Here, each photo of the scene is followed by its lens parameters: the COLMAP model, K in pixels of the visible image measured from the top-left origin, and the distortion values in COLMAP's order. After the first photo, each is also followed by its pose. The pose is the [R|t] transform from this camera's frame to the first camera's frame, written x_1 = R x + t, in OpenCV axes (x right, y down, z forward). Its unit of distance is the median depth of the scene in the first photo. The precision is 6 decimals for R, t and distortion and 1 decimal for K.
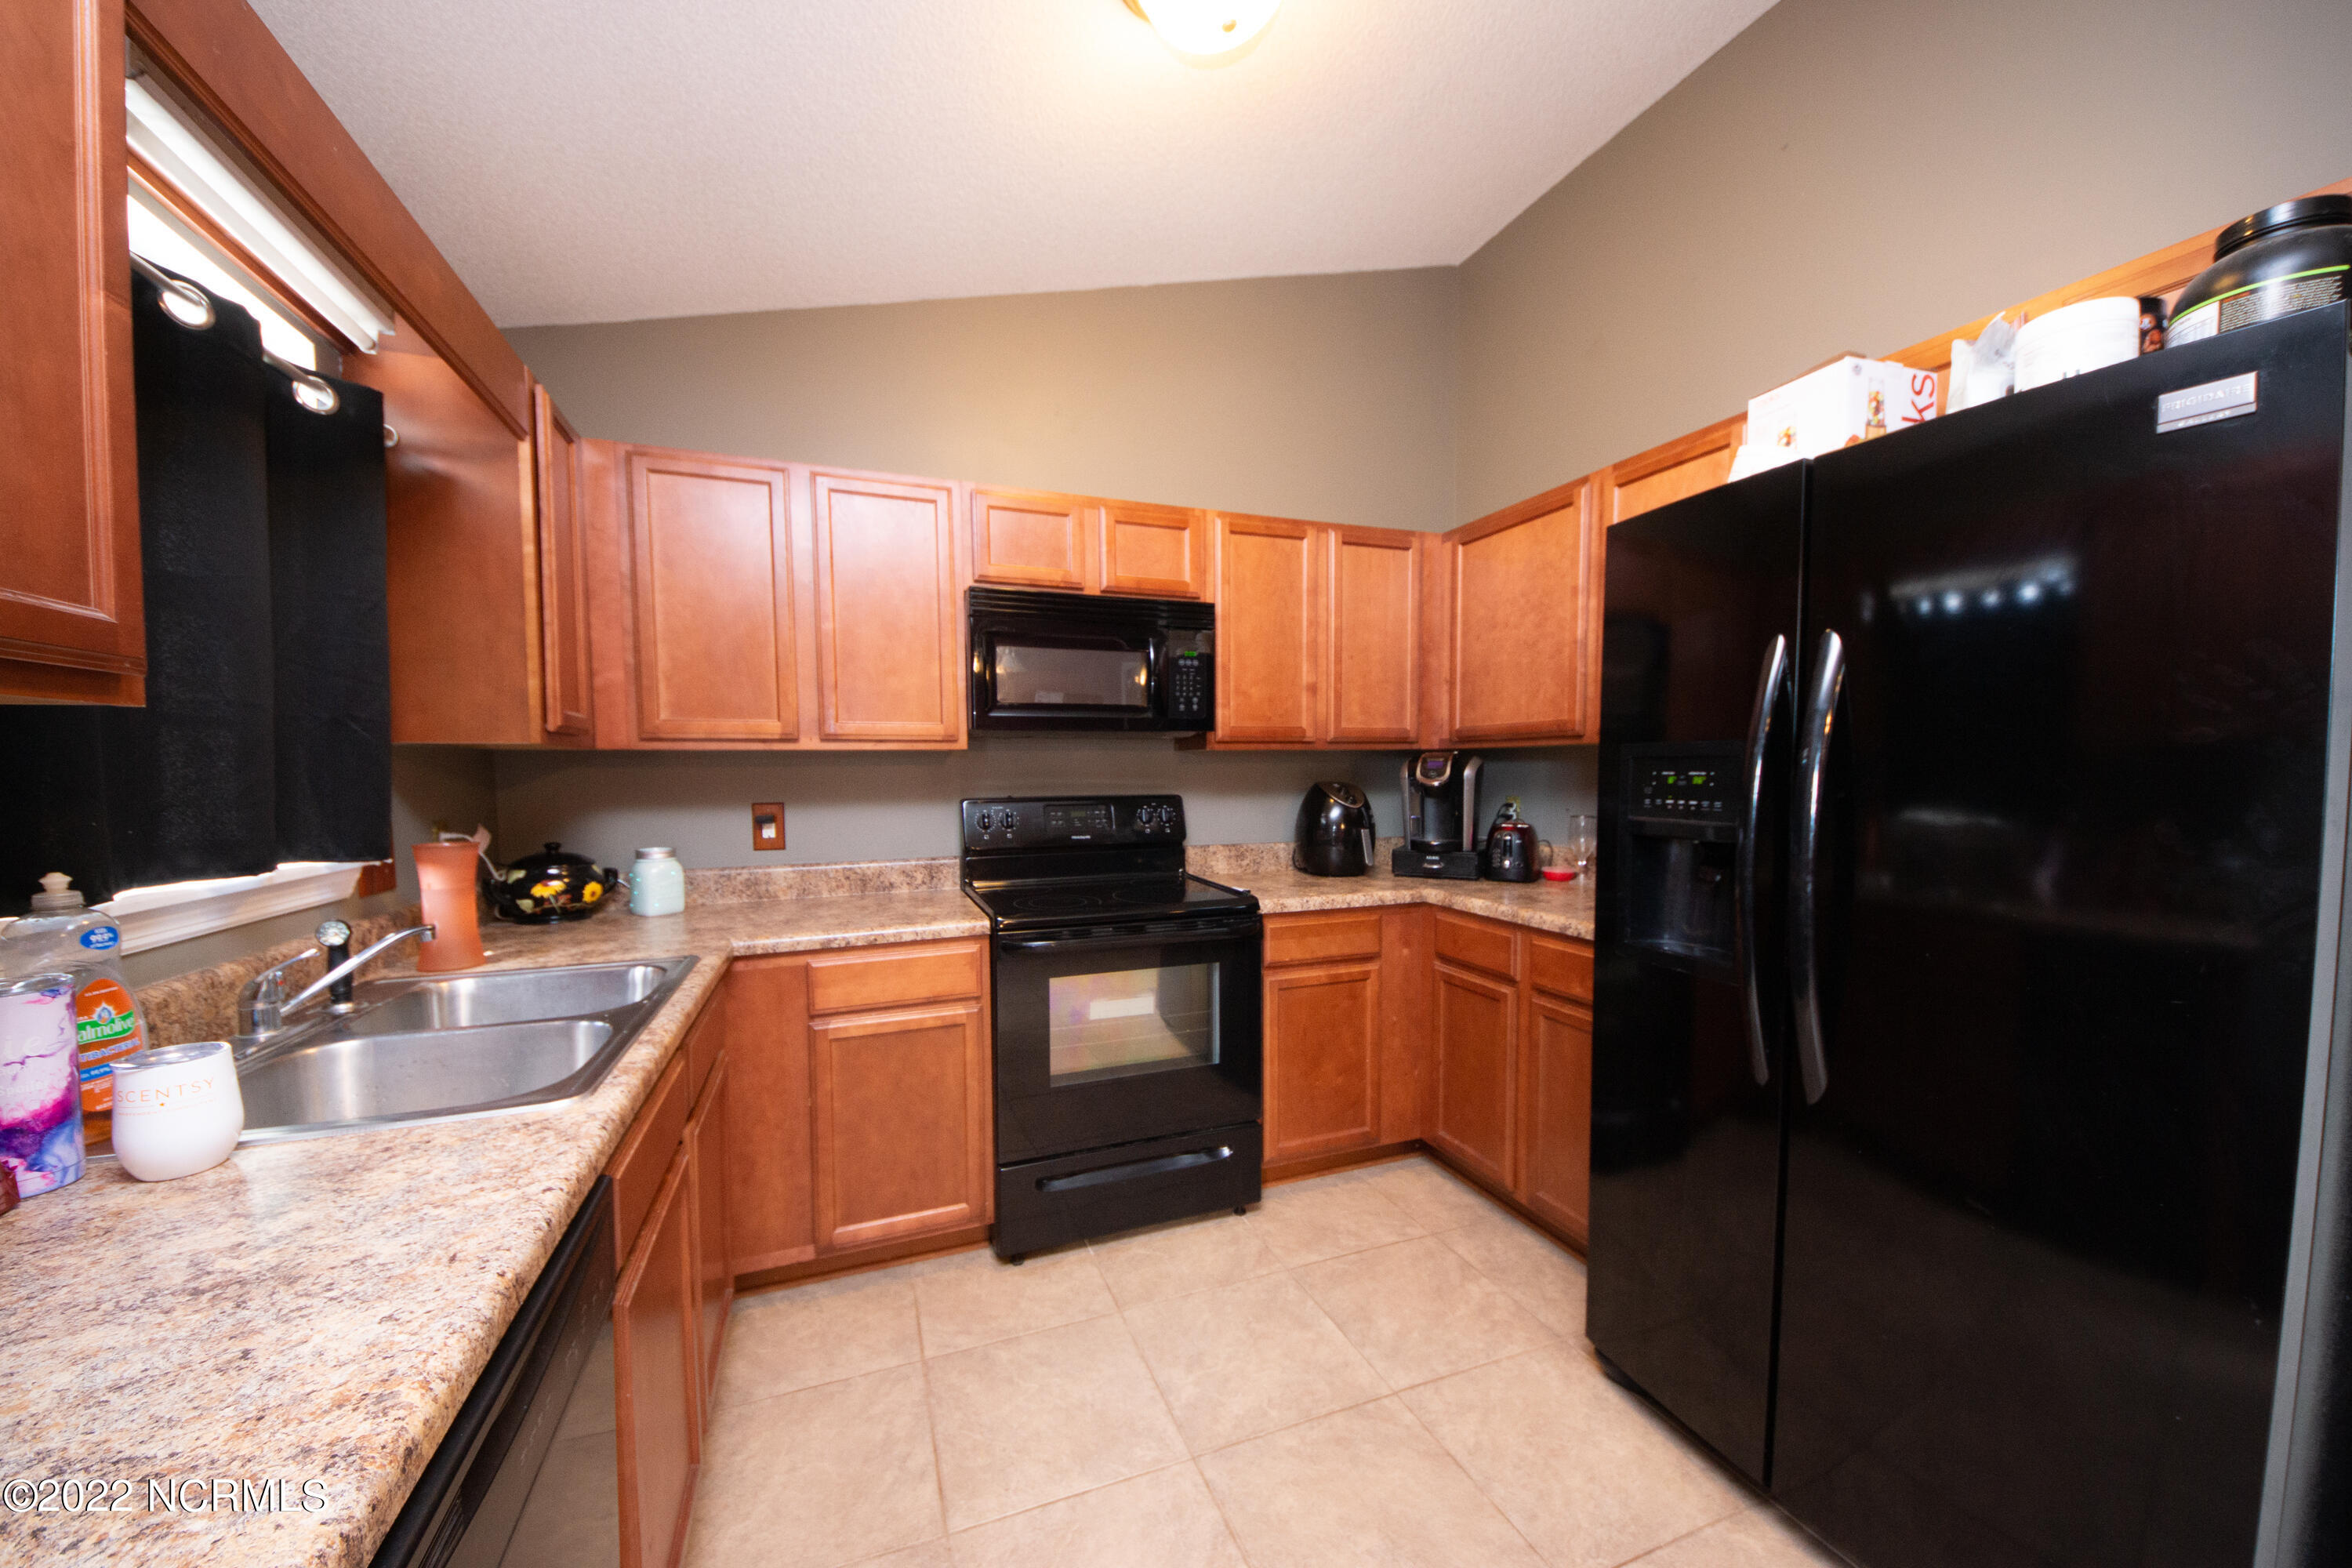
lens RADIAL K [[831.0, 0, 1162.0], [0, 831.0, 813.4], [0, 0, 1]] dist [0.035124, -0.022698]
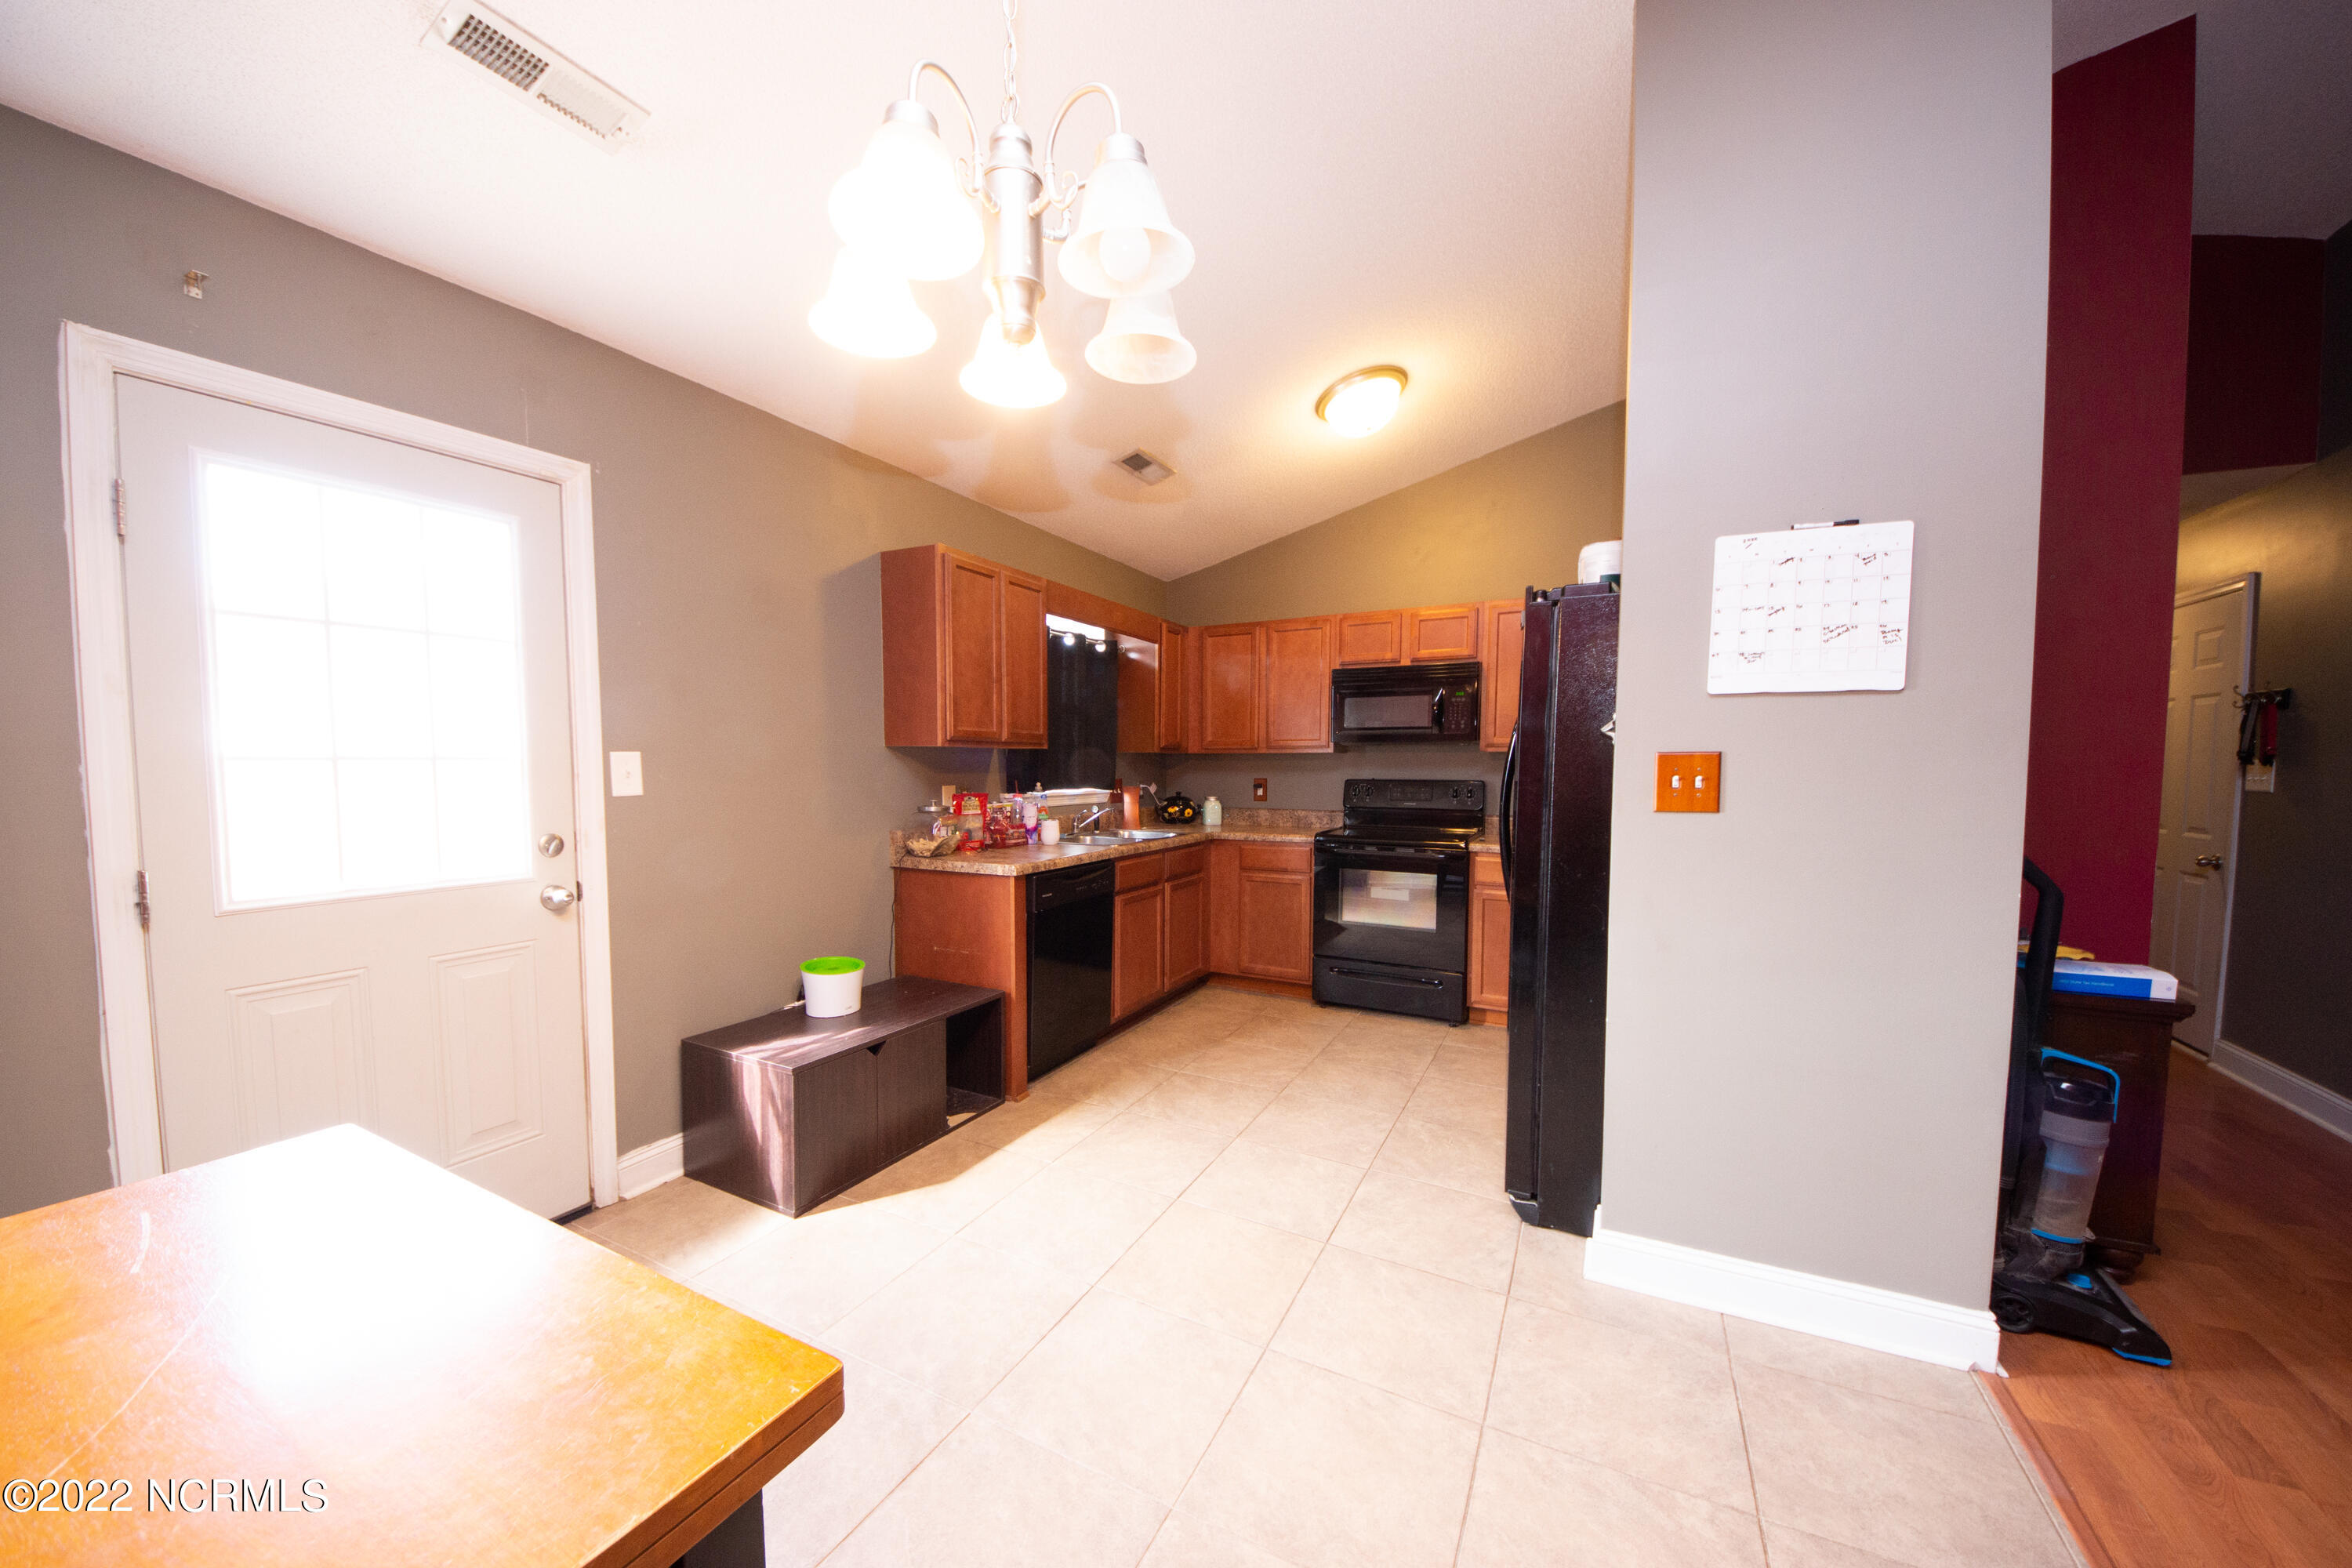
lens RADIAL K [[831.0, 0, 1162.0], [0, 831.0, 813.4], [0, 0, 1]] dist [0.035124, -0.022698]
pose [[0.664672, 0.054878, -0.745117, 0.977689], [-0.049635, 0.998339, 0.029252, 0.027515], [0.745485, 0.017541, 0.666292, -0.597743]]
